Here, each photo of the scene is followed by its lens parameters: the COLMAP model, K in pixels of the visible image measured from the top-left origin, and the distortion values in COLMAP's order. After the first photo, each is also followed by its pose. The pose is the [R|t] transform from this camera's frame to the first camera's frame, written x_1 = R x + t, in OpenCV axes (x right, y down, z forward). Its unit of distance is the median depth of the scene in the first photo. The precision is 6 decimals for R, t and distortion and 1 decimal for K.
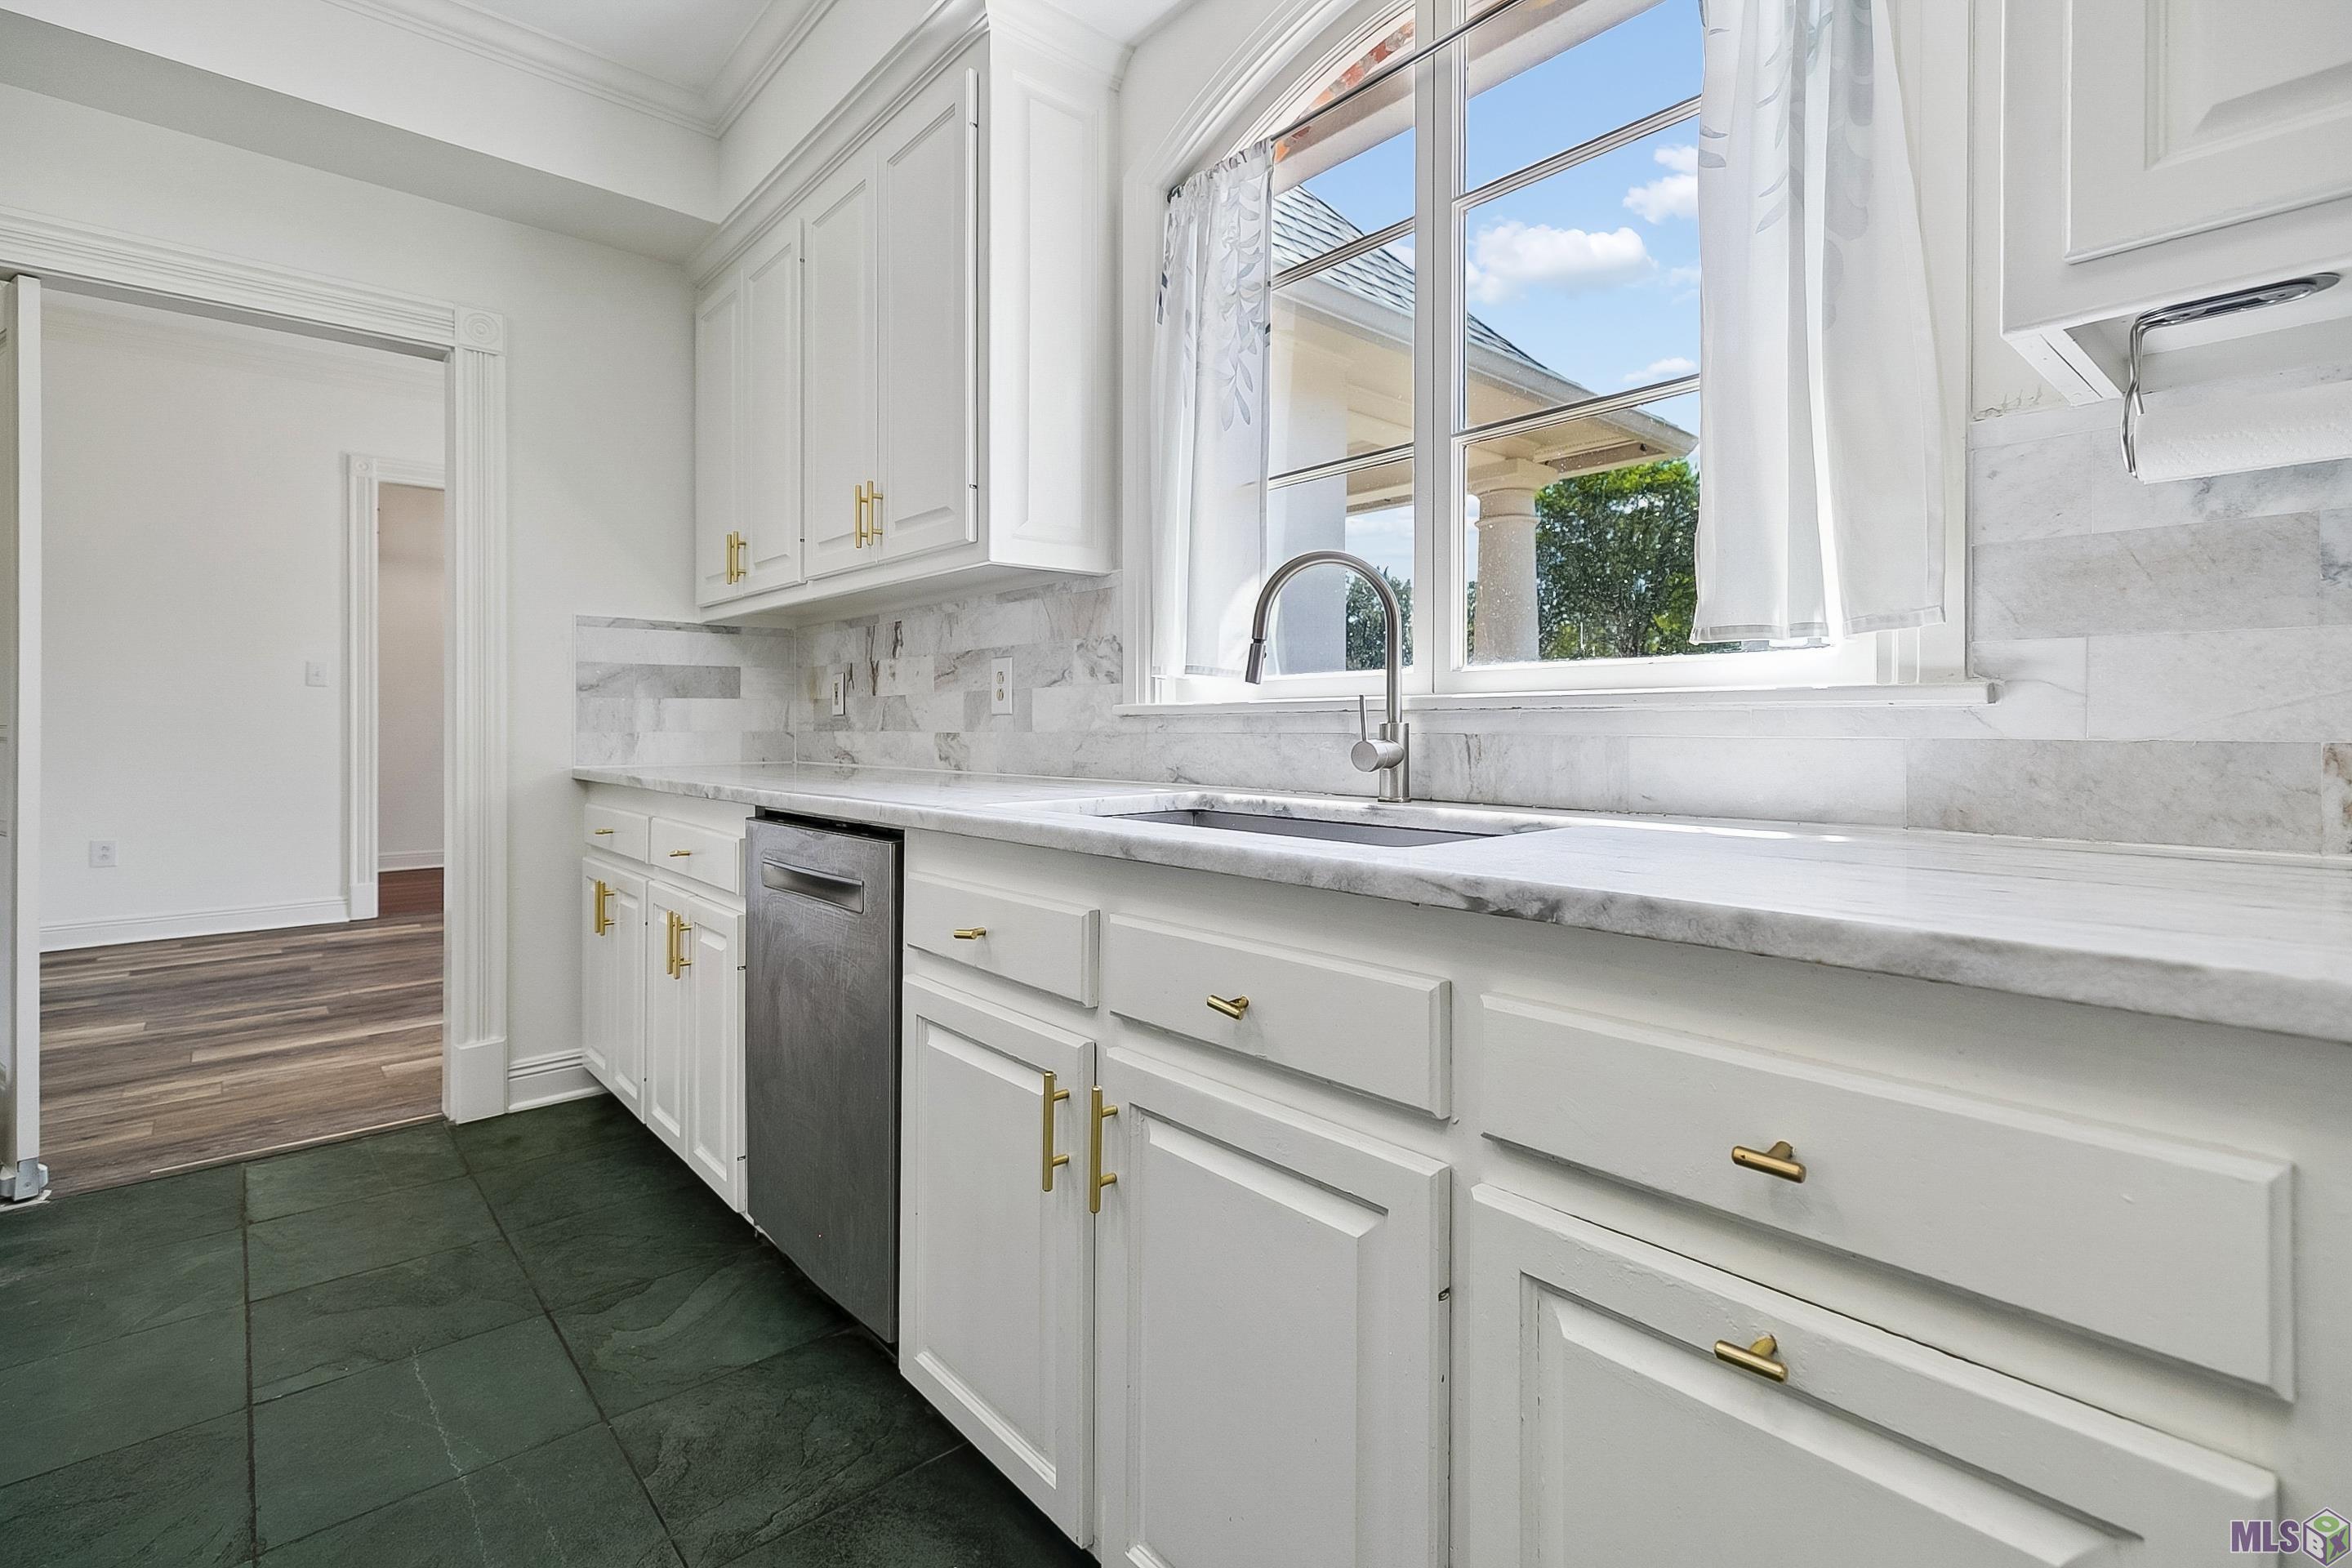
lens RADIAL K [[1077.0, 0, 1182.2], [0, 1077.0, 722.0], [0, 0, 1]] dist [-0.000782, -0.000188]
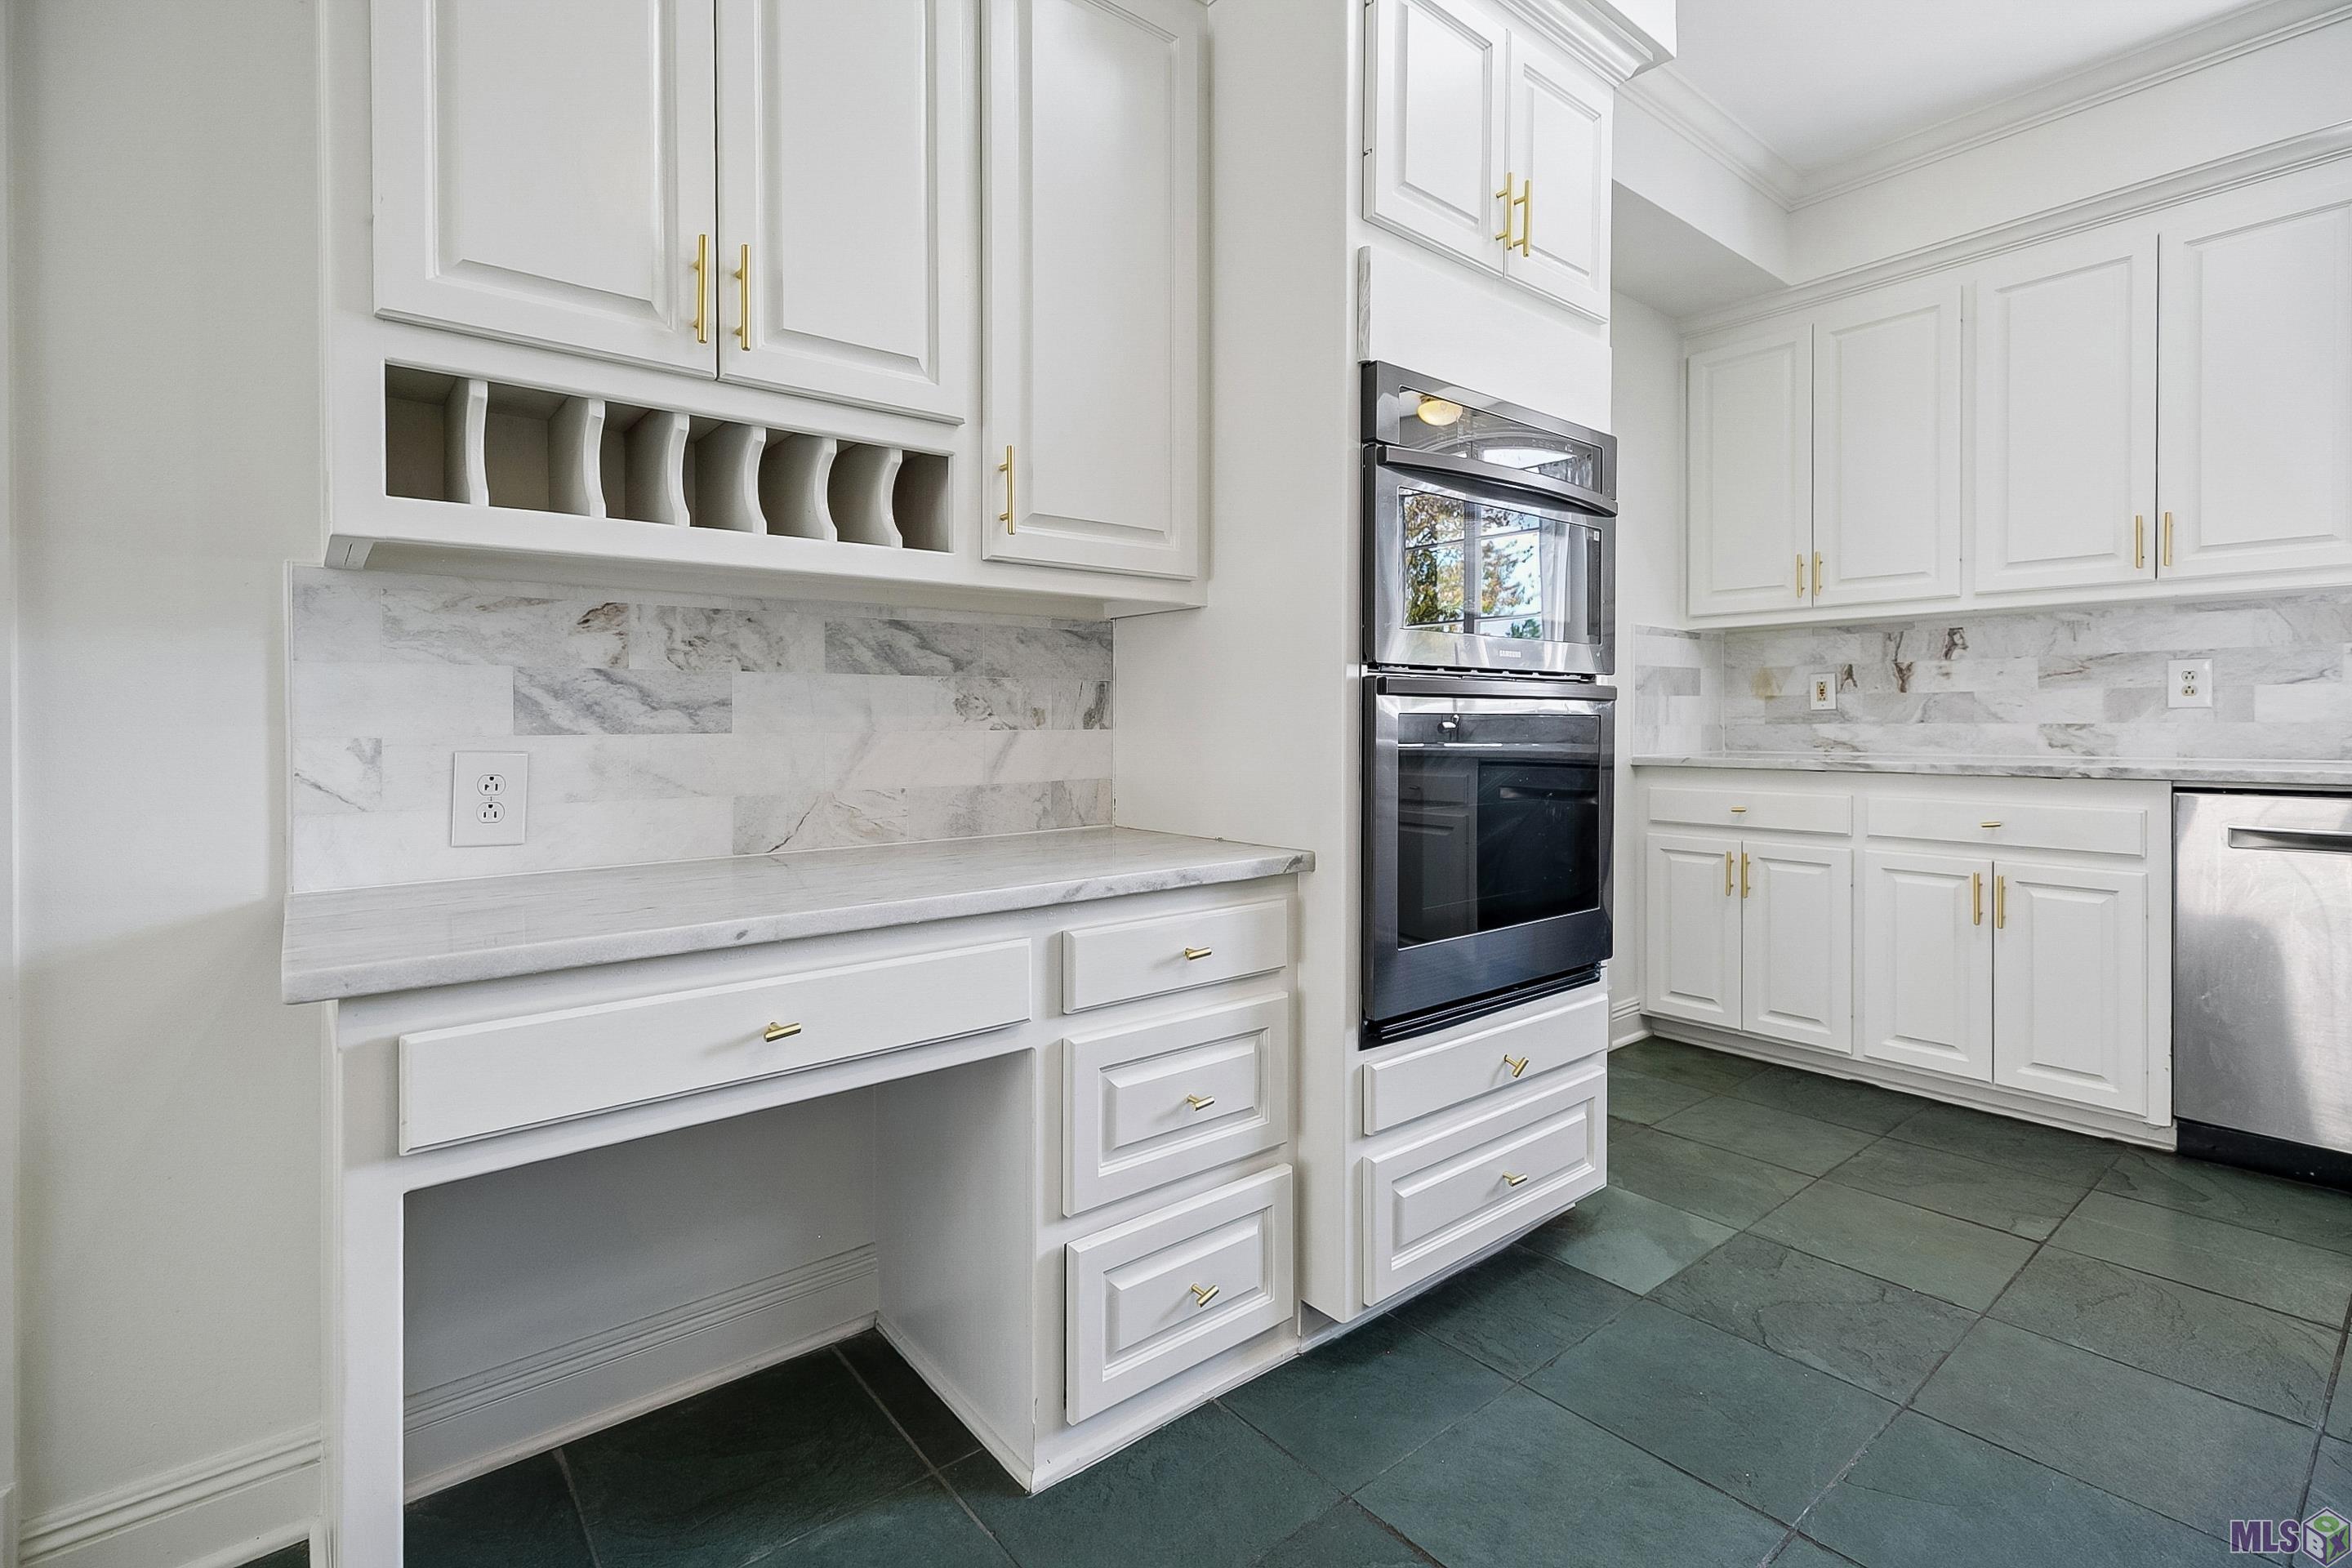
lens RADIAL K [[1077.0, 0, 1170.7], [0, 1077.0, 731.7], [0, 0, 1]] dist [-0.000782, -0.000188]
pose [[0.999154, -0.004999, -0.040821, -1.158049], [0.005533, 0.999900, 0.012981, -0.001932], [0.040752, -0.013196, 0.999082, -0.205222]]
